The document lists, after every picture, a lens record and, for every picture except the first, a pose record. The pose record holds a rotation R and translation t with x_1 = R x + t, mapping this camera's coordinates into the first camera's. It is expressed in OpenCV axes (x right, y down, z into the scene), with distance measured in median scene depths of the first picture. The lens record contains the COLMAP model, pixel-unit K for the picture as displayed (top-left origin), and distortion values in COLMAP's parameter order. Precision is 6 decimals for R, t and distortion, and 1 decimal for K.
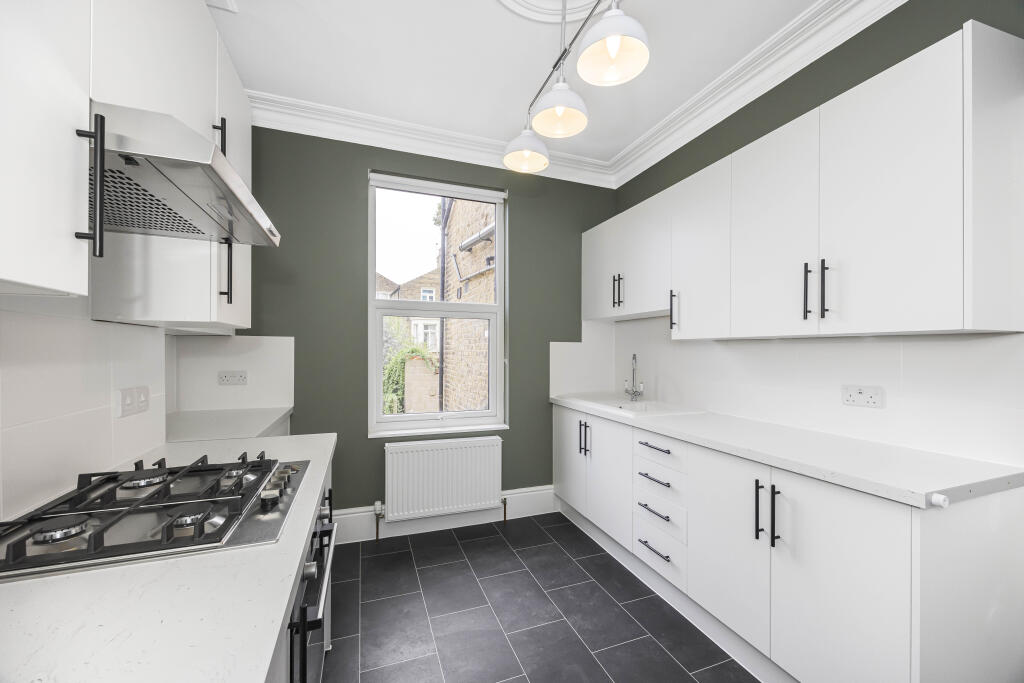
lens RADIAL K [[399.1, 0, 512.0], [0, 399.1, 349.8], [0, 0, 1]] dist [-0.001005, -0.000093]
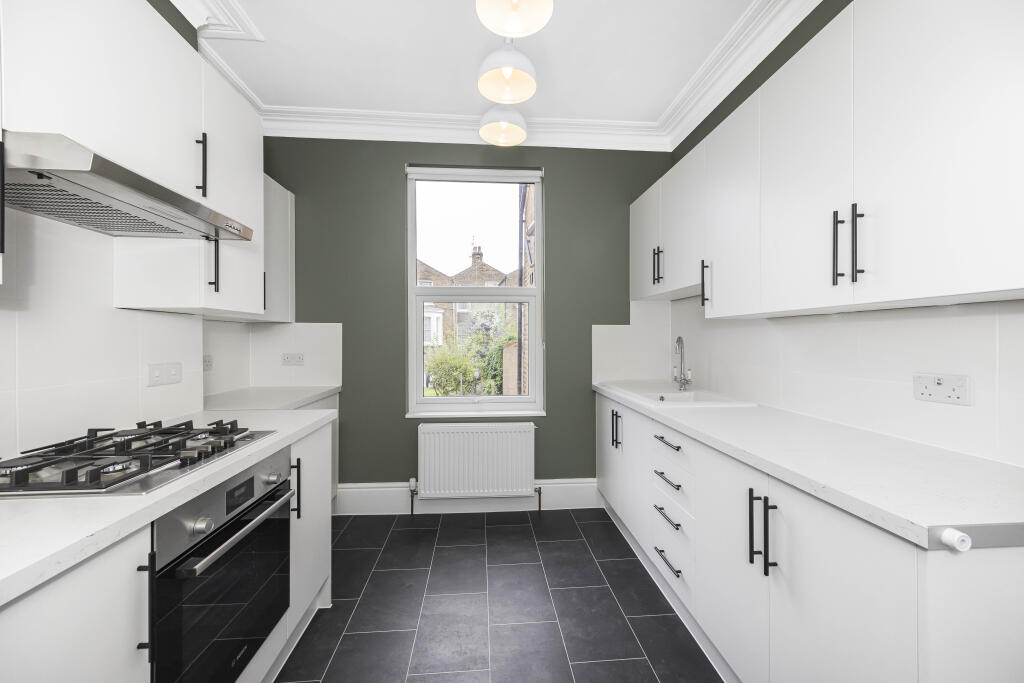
lens RADIAL K [[402.6, 0, 512.2], [0, 402.6, 337.7], [0, 0, 1]] dist [-0.000502, 0.000008]
pose [[0.960423, -0.007170, -0.278453, 0.213048], [0.007176, 0.999974, -0.000996, 0.012076], [0.278453, -0.001041, 0.960449, 0.053366]]
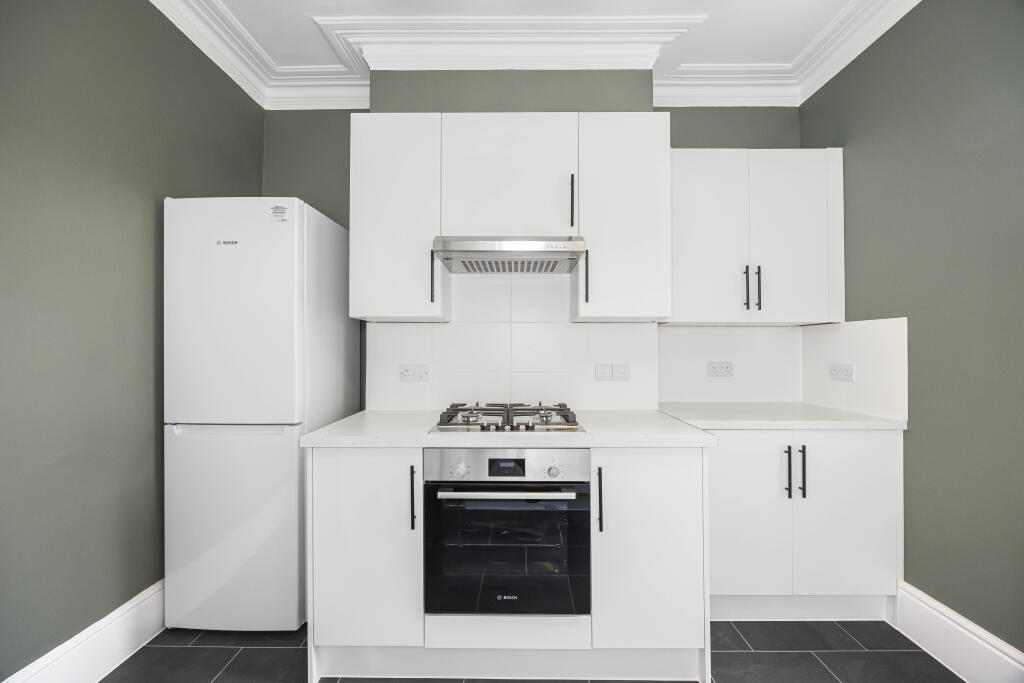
lens RADIAL K [[385.7, 0, 512.0], [0, 385.7, 341.5], [0, 0, 1]] dist [-0.000112, -0.000004]
pose [[-0.361318, -0.017132, -0.932285, 0.291896], [-0.000810, 0.999837, -0.018059, 0.019882], [0.932442, -0.005770, -0.361273, 0.589790]]
